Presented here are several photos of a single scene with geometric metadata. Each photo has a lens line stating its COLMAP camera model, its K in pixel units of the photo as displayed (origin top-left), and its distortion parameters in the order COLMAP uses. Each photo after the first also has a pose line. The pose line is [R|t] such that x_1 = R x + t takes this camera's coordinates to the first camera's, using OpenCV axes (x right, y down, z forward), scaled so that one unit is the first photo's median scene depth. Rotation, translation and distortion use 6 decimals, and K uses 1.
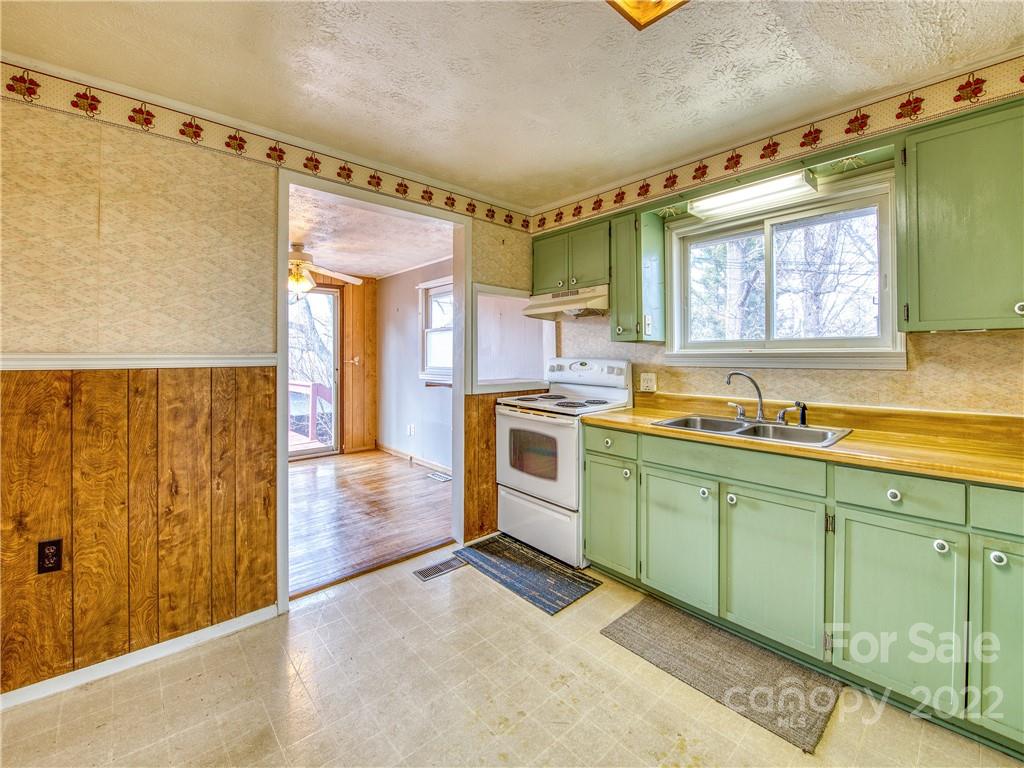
lens RADIAL K [[412.7, 0, 493.9], [0, 412.7, 352.8], [0, 0, 1]] dist [-0.019289, -0.000931]
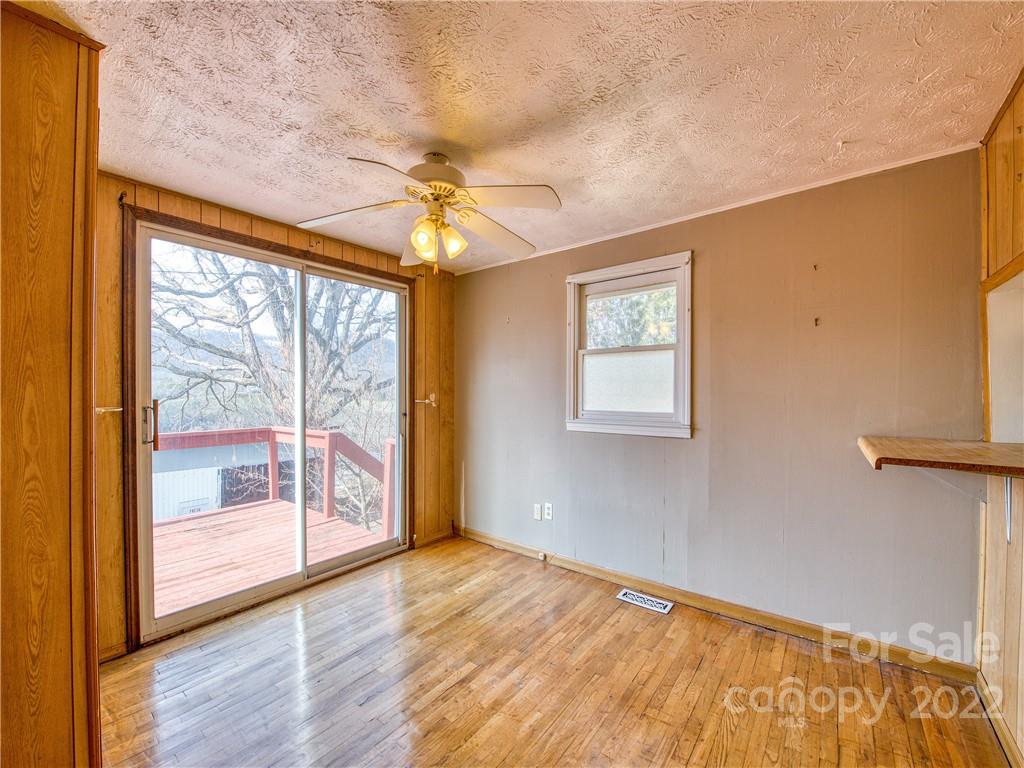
lens RADIAL K [[412.7, 0, 508.9], [0, 412.7, 392.5], [0, 0, 1]] dist [-0.019289, -0.000931]
pose [[0.986384, 0.003331, 0.164426, -0.370550], [-0.004947, 0.999943, 0.009418, 0.001152], [-0.164385, -0.010103, 0.986344, 0.410062]]
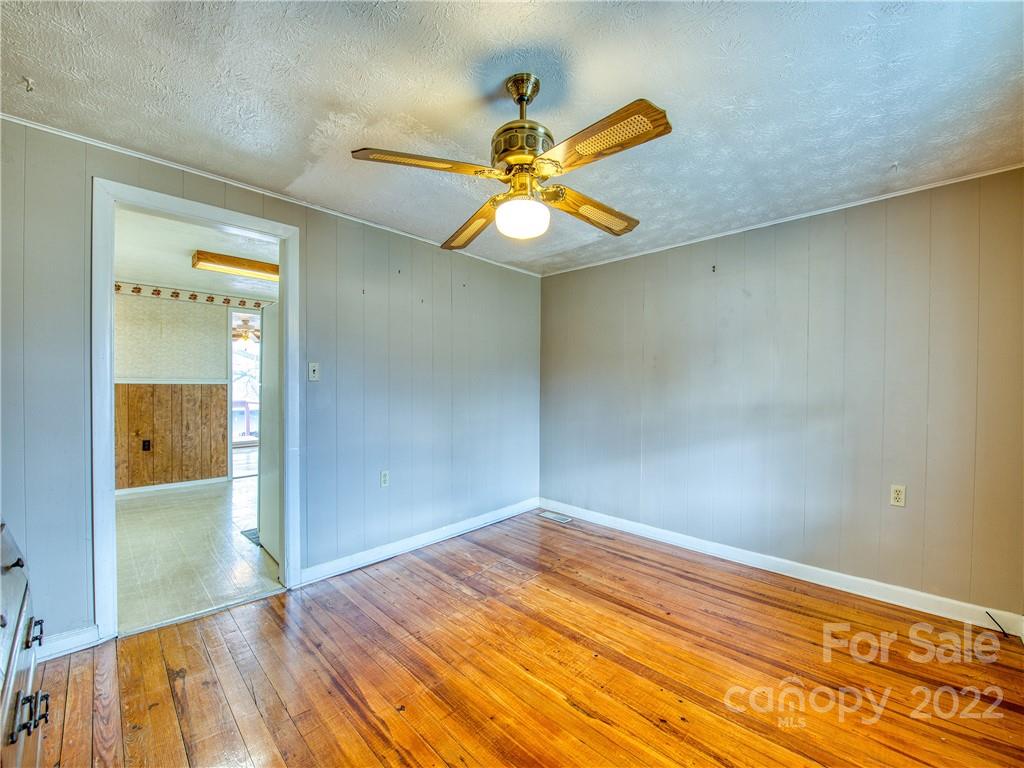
lens RADIAL K [[412.7, 0, 510.9], [0, 412.7, 392.0], [0, 0, 1]] dist [-0.019289, -0.000931]
pose [[0.998368, 0.004750, 0.056902, 1.191472], [-0.005673, 0.999855, 0.016077, 0.032634], [-0.056817, -0.016373, 0.998250, -1.799794]]
